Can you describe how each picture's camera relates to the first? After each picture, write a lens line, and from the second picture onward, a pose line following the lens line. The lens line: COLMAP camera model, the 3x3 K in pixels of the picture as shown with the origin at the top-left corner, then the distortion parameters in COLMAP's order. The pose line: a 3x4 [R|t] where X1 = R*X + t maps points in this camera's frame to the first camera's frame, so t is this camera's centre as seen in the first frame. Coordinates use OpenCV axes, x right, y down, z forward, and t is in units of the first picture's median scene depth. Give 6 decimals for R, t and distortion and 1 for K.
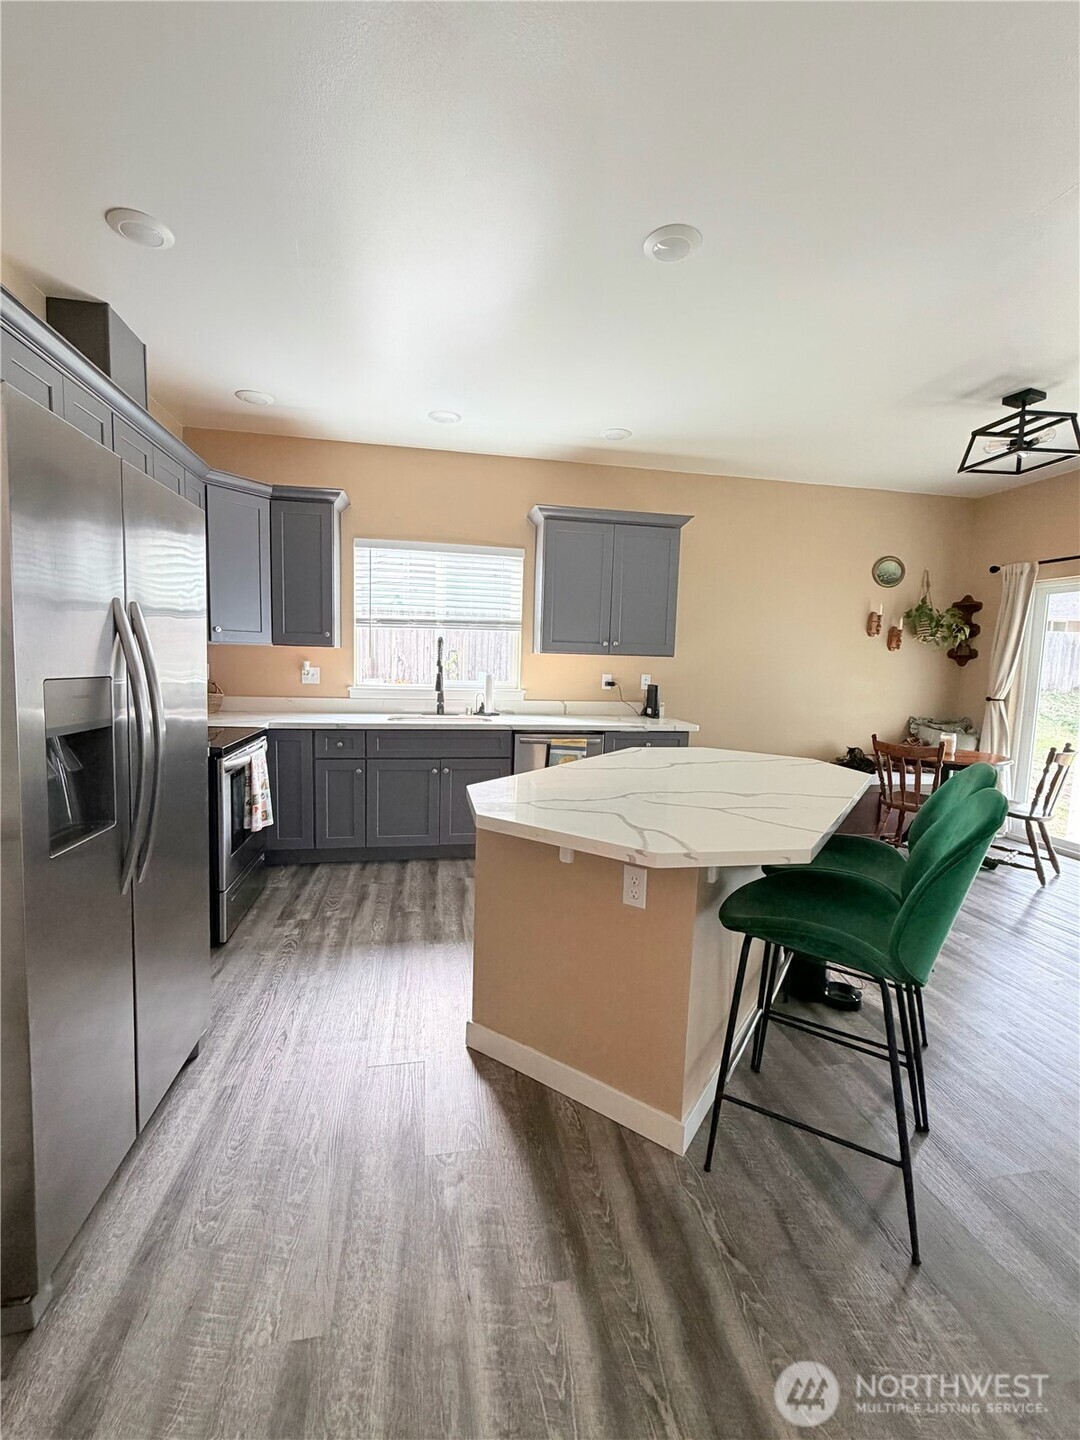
lens RADIAL K [[615.0, 0, 540.0], [0, 615.0, 720.1], [0, 0, 1]] dist [0.001031, 0.000153]
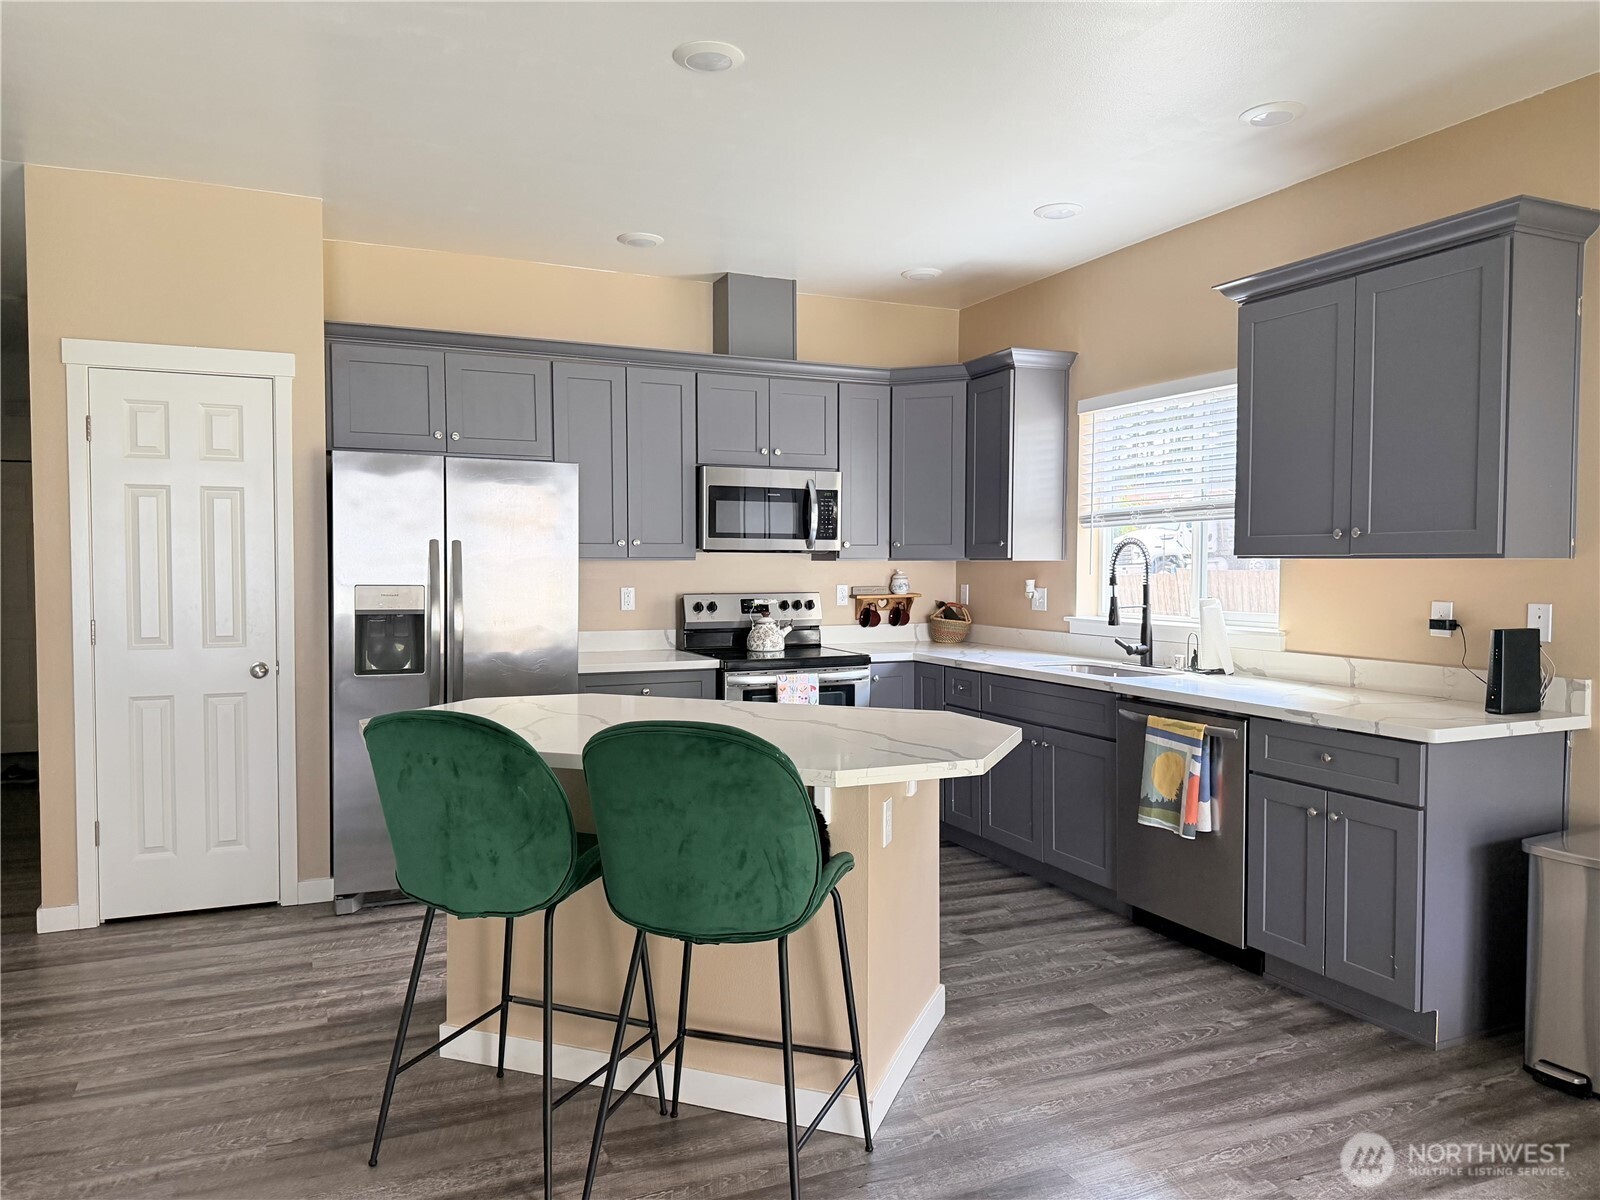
lens RADIAL K [[1141.6, 0, 798.0], [0, 1141.6, 598.6], [0, 0, 1]] dist [0.029291, -0.000676]
pose [[0.231349, 0.003883, -0.972863, 0.601569], [-0.088896, 0.995893, -0.017165, -0.017568], [0.968801, 0.090455, 0.230744, 0.288800]]
